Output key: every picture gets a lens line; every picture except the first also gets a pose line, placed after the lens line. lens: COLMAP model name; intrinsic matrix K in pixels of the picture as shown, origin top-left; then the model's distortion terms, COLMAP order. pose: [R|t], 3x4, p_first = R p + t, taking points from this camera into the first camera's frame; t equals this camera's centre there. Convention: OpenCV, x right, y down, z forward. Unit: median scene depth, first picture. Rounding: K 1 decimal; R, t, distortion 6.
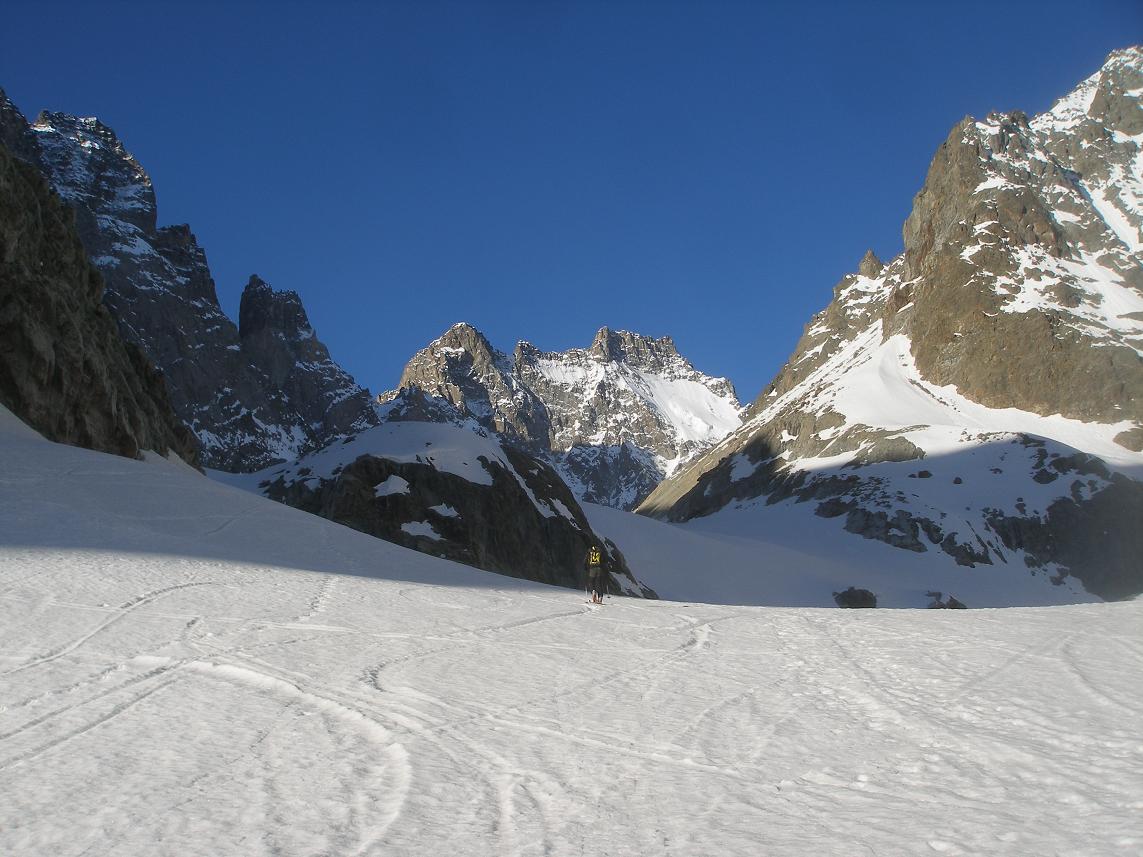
lens RADIAL K [[1320.6, 0, 569.9], [0, 1320.6, 426.2], [0, 0, 1]] dist [-0.162644, 0.000000]
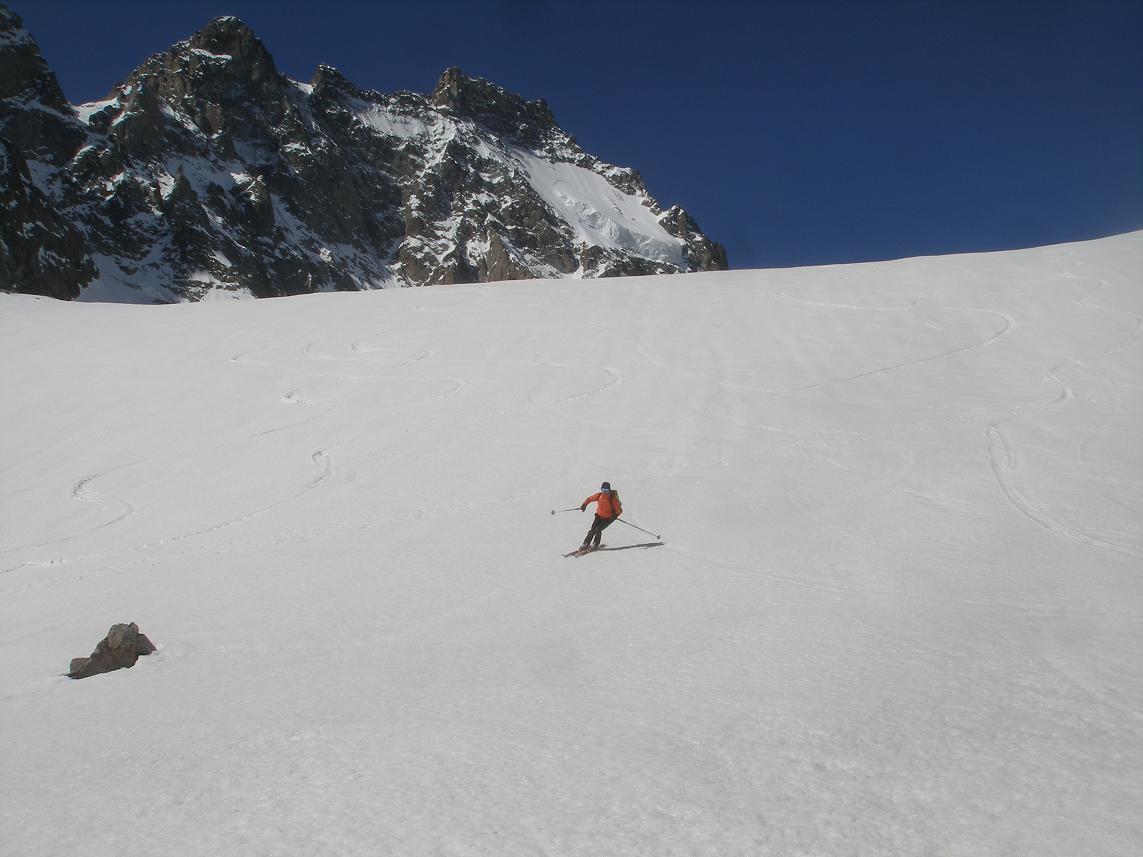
lens RADIAL K [[1320.6, 0, 571.6], [0, 1320.6, 428.3], [0, 0, 1]] dist [-0.162644, 0.000000]
pose [[0.973494, 0.064714, 0.219365, -0.067986], [-0.080386, 0.994753, 0.063275, 0.080193], [-0.214119, -0.079232, 0.973589, 0.569897]]
